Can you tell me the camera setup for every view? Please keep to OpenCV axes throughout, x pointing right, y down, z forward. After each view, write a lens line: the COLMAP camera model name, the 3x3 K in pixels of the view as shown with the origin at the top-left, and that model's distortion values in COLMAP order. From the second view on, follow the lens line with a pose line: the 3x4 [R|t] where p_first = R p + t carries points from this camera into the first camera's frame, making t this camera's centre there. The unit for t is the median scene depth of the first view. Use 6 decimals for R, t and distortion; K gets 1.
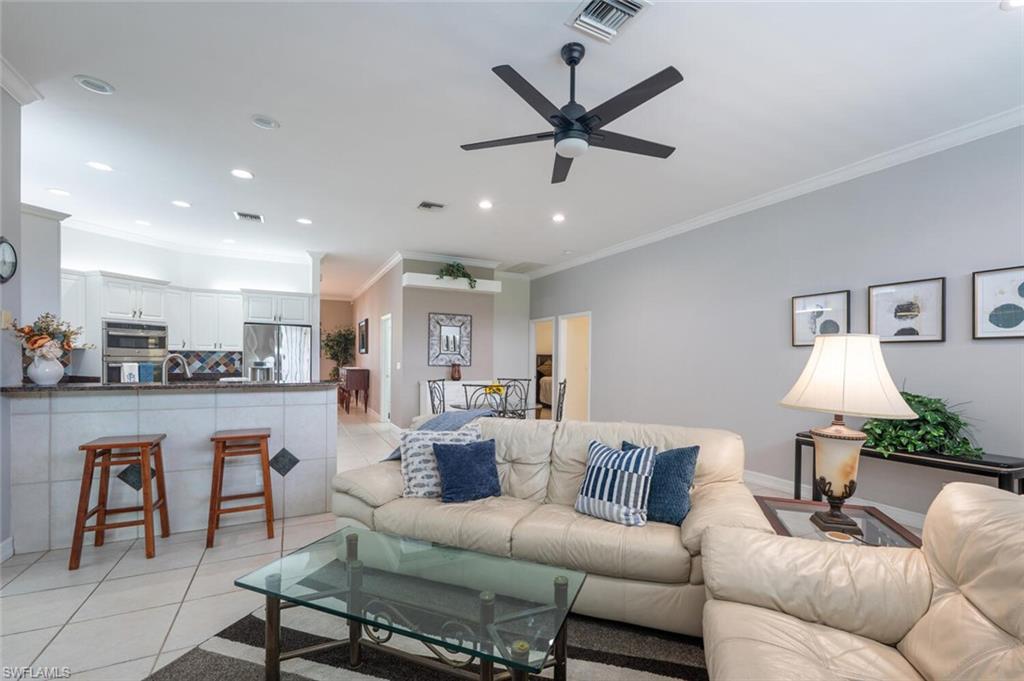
lens RADIAL K [[435.9, 0, 526.6], [0, 435.9, 365.6], [0, 0, 1]] dist [0.001210, -0.000208]
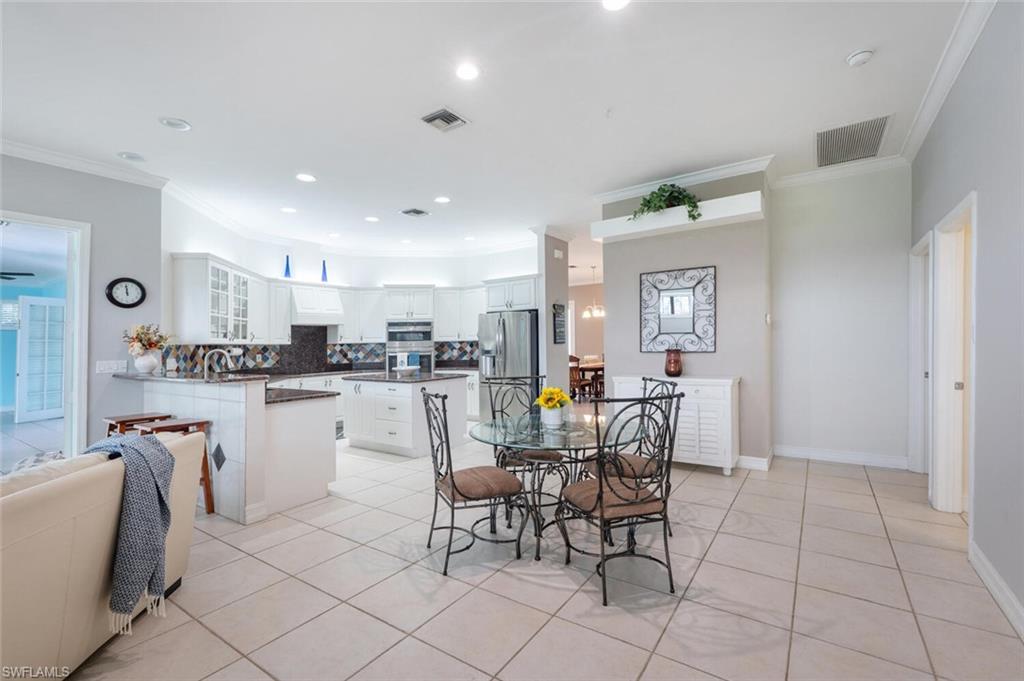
lens RADIAL K [[435.9, 0, 518.6], [0, 435.9, 346.3], [0, 0, 1]] dist [0.001210, -0.000208]
pose [[0.458980, -0.018160, -0.888261, 0.354329], [0.010814, 0.999831, -0.014853, -0.001513], [0.888381, -0.002789, 0.459099, 0.652803]]
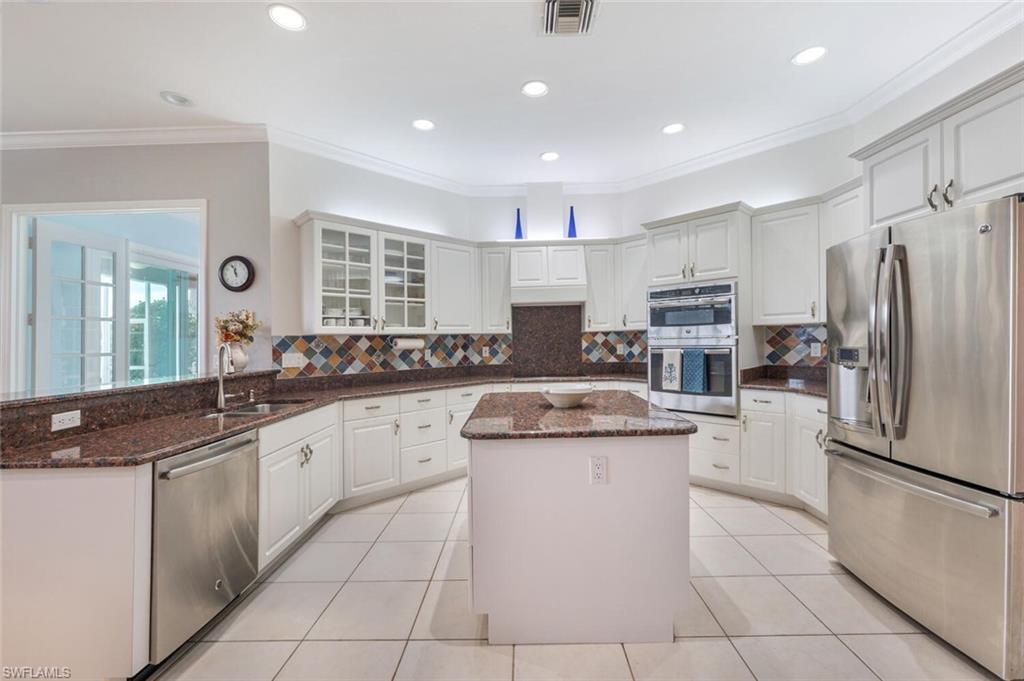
lens RADIAL K [[435.9, 0, 536.7], [0, 435.9, 330.5], [0, 0, 1]] dist [0.001210, -0.000208]
pose [[-0.473295, -0.023754, -0.880583, -0.206373], [-0.002576, 0.999669, -0.025582, -0.013922], [0.880900, -0.009839, -0.473200, 1.031722]]
